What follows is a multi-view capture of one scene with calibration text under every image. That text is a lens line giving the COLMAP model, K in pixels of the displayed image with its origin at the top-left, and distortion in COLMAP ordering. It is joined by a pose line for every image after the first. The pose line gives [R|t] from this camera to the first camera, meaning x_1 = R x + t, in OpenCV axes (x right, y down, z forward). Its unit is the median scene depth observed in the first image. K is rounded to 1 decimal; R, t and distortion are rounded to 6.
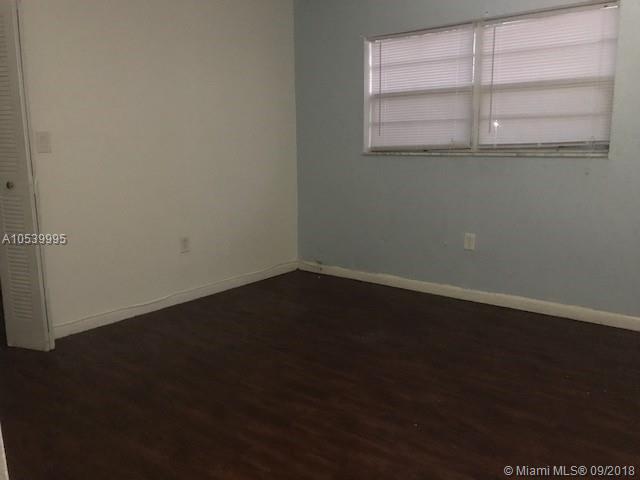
lens RADIAL K [[542.0, 0, 320.0], [0, 542.0, 240.0], [0, 0, 1]] dist [0.050448, -0.049878]
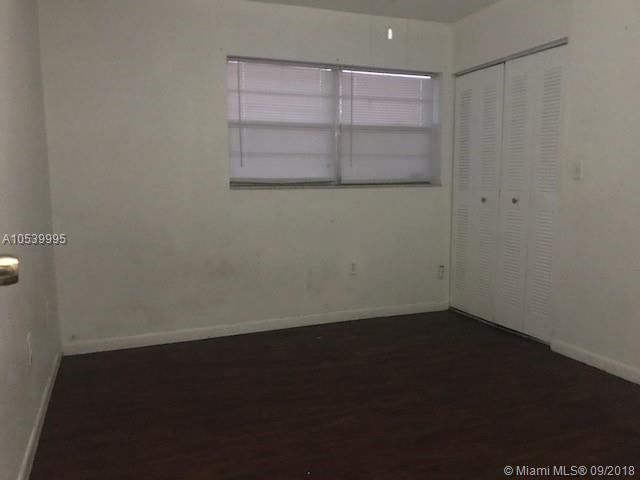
lens RADIAL K [[542.0, 0, 320.0], [0, 542.0, 240.0], [0, 0, 1]] dist [0.050448, -0.049878]
pose [[0.508050, -0.092604, 0.856335, -0.677363], [0.146233, 0.989044, 0.020197, -0.082947], [-0.848823, 0.114963, 0.516026, 0.504683]]
